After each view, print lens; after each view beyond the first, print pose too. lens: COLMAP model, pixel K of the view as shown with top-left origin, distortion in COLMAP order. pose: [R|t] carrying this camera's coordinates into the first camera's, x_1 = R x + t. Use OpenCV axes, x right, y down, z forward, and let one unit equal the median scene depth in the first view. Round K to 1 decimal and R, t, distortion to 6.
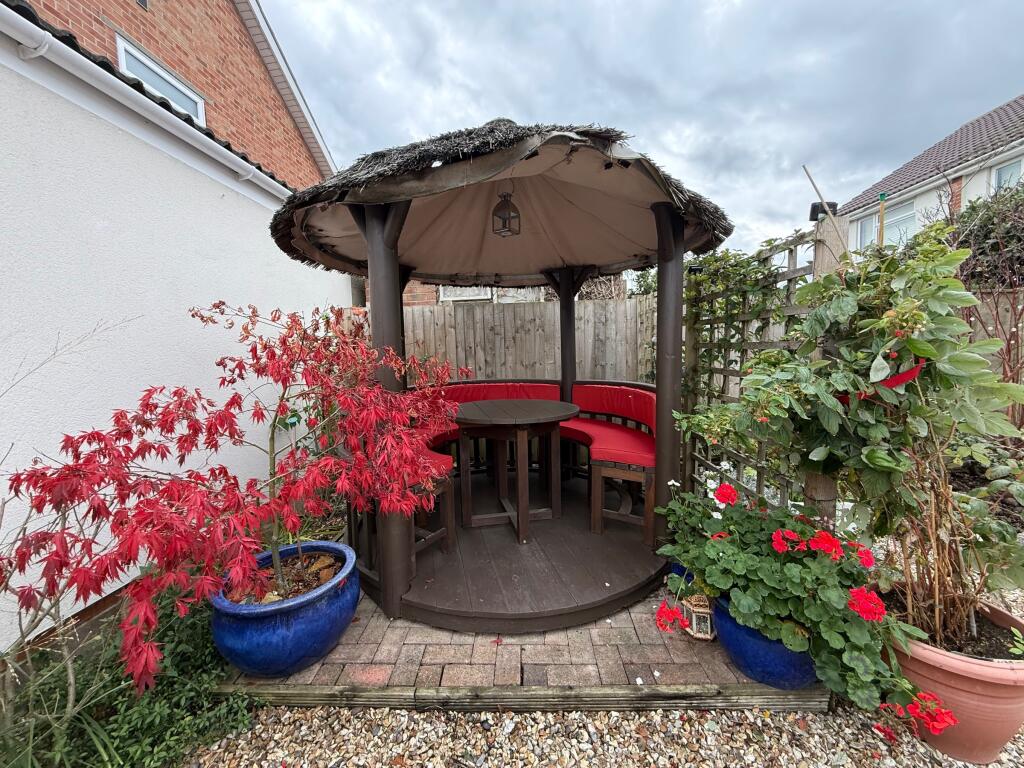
lens RADIAL K [[404.7, 0, 512.0], [0, 404.7, 384.0], [0, 0, 1]] dist [-0.002176, -0.000486]
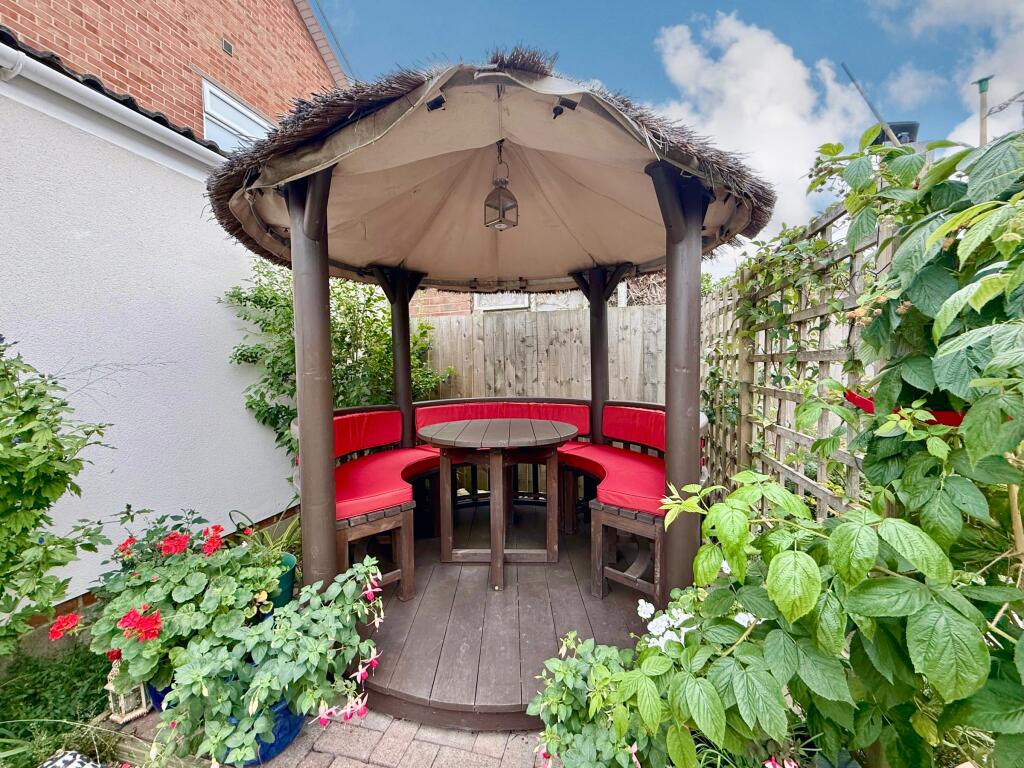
lens RADIAL K [[422.1, 0, 512.0], [0, 422.1, 384.0], [0, 0, 1]] dist [-0.000360, -0.000133]
pose [[0.973710, 0.020828, -0.226837, 0.159741], [-0.031111, 0.998639, -0.041852, -0.001133], [0.225657, 0.047808, 0.973033, 0.111116]]
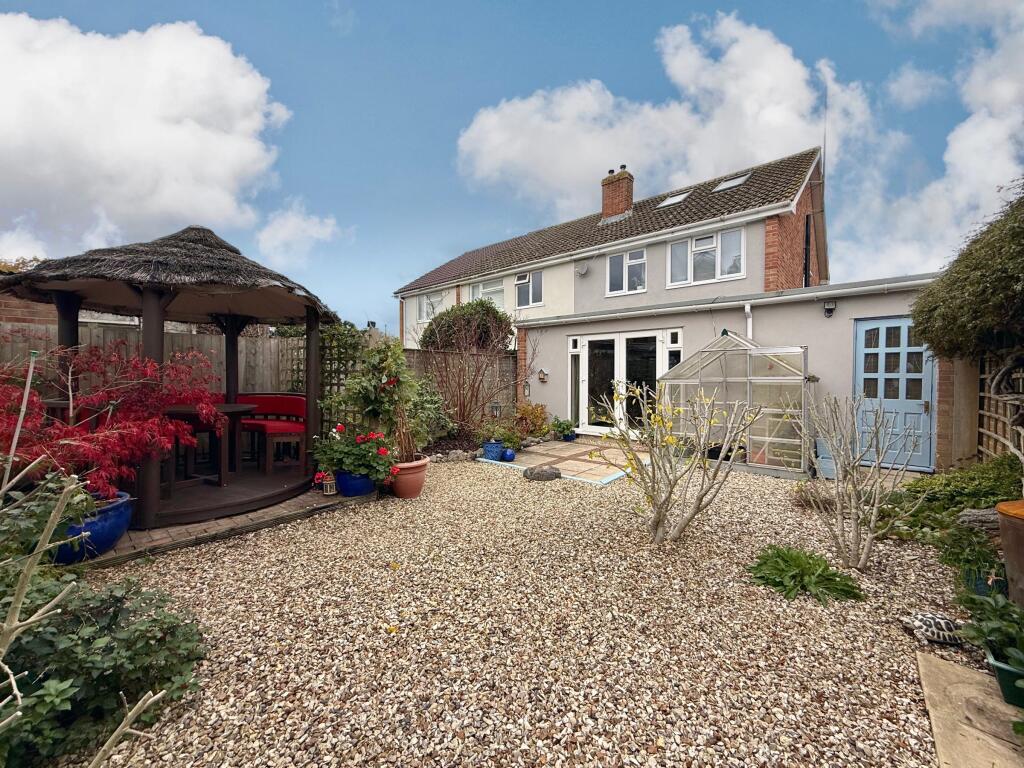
lens RADIAL K [[422.1, 0, 512.0], [0, 422.1, 384.0], [0, 0, 1]] dist [-0.000360, -0.000133]
pose [[0.632139, 0.017211, 0.774664, -0.368348], [0.043625, 0.997377, -0.057758, 0.082764], [-0.773626, 0.070306, 0.629730, -0.661020]]
